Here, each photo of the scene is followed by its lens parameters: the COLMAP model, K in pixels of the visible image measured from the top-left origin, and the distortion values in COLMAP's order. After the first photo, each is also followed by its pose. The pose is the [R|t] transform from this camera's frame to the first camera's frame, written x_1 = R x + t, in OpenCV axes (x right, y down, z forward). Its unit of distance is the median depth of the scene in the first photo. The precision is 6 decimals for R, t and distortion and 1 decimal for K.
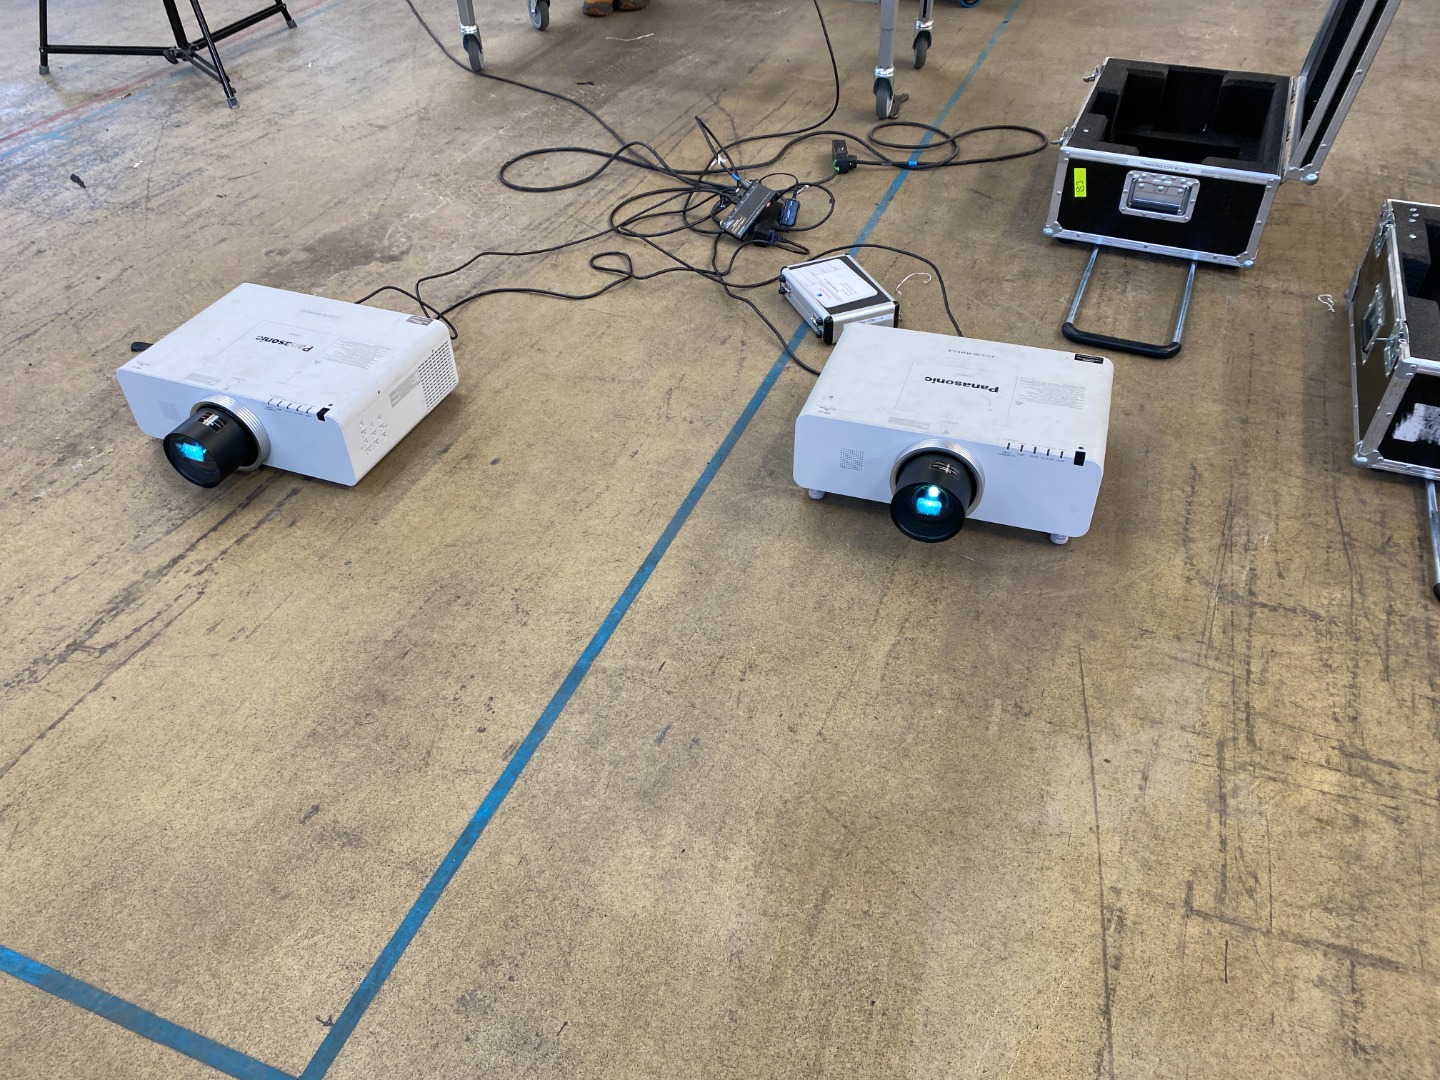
lens RADIAL K [[1093.9, 0, 717.3], [0, 1093.9, 545.0], [0, 0, 1]] dist [0.019317, -0.017385]
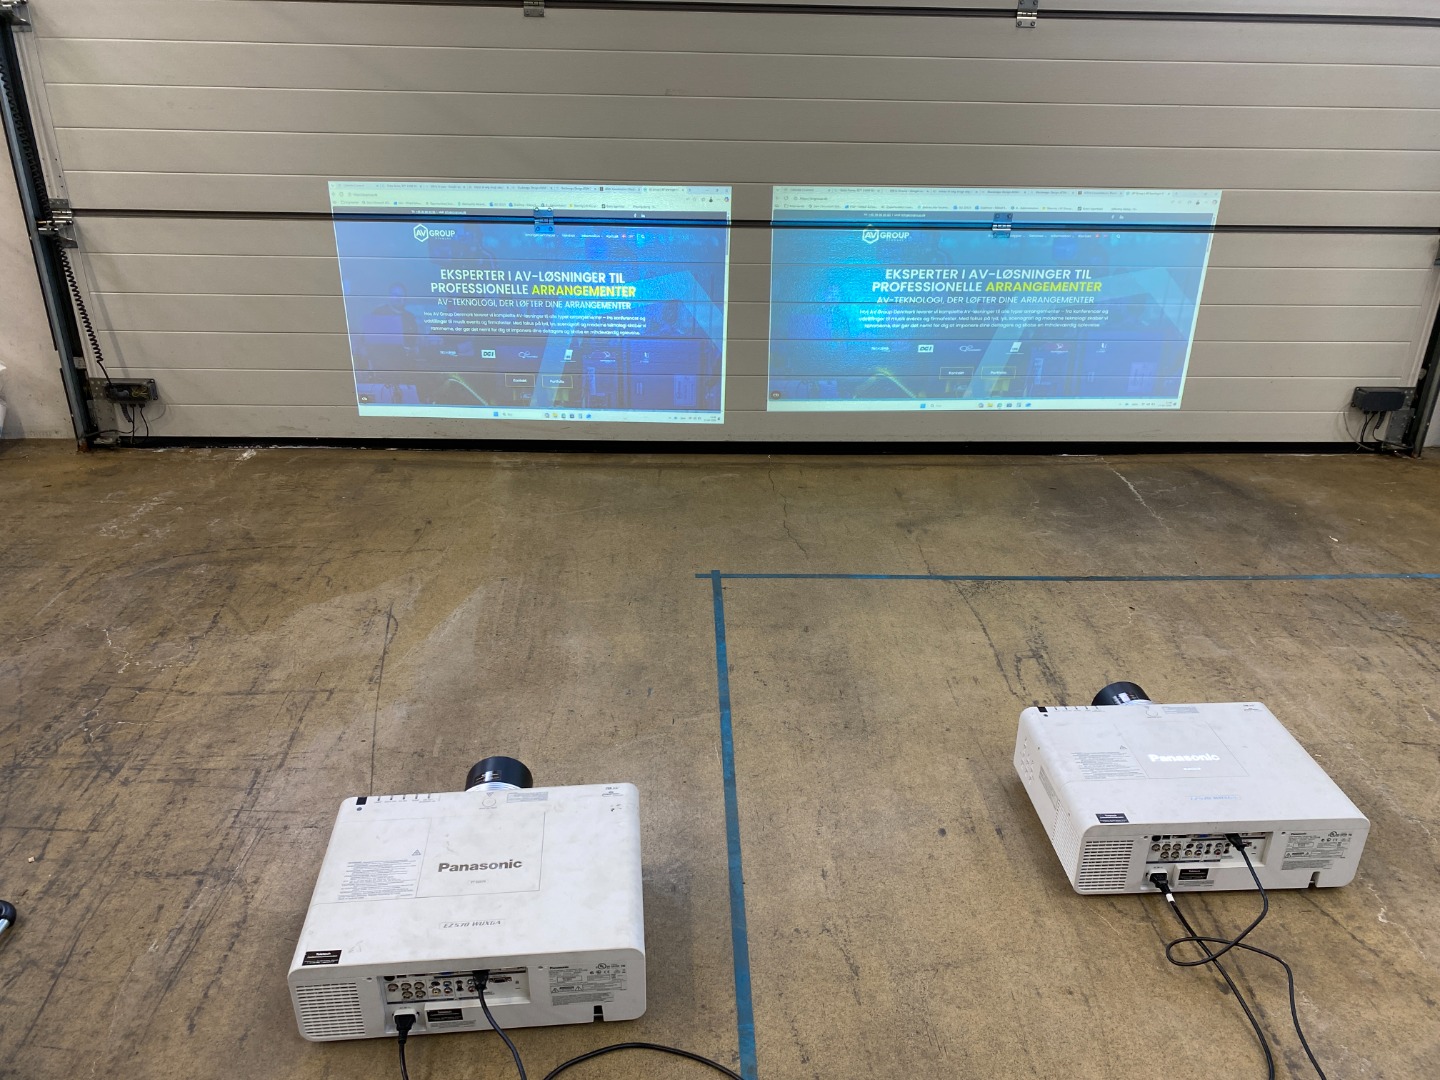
lens RADIAL K [[1093.9, 0, 731.9], [0, 1093.9, 539.1], [0, 0, 1]] dist [0.019317, -0.017385]
pose [[-0.911211, 0.179504, -0.370773, 0.406700], [-0.268148, 0.424804, 0.864661, -1.386158], [0.312715, 0.887311, -0.338952, 1.438546]]
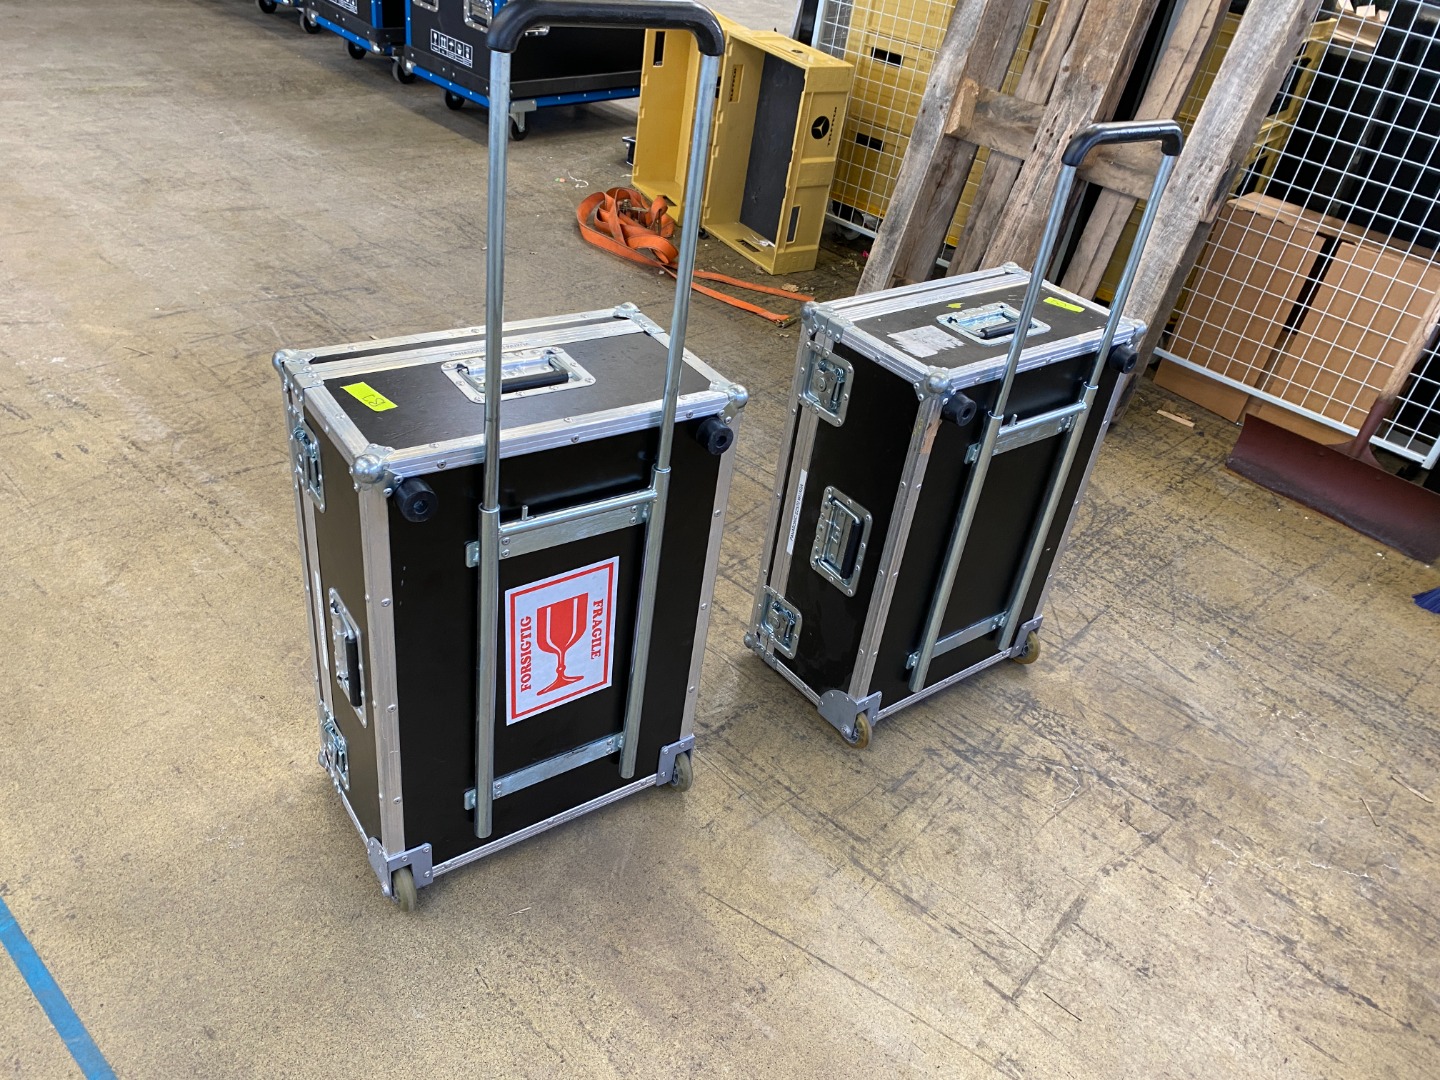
lens RADIAL K [[1093.9, 0, 706.5], [0, 1093.9, 543.3], [0, 0, 1]] dist [0.019317, -0.017385]
pose [[0.352640, -0.486321, 0.799460, -0.298245], [0.507033, 0.817363, 0.273560, -0.443788], [-0.786487, 0.308885, 0.534816, 0.457028]]
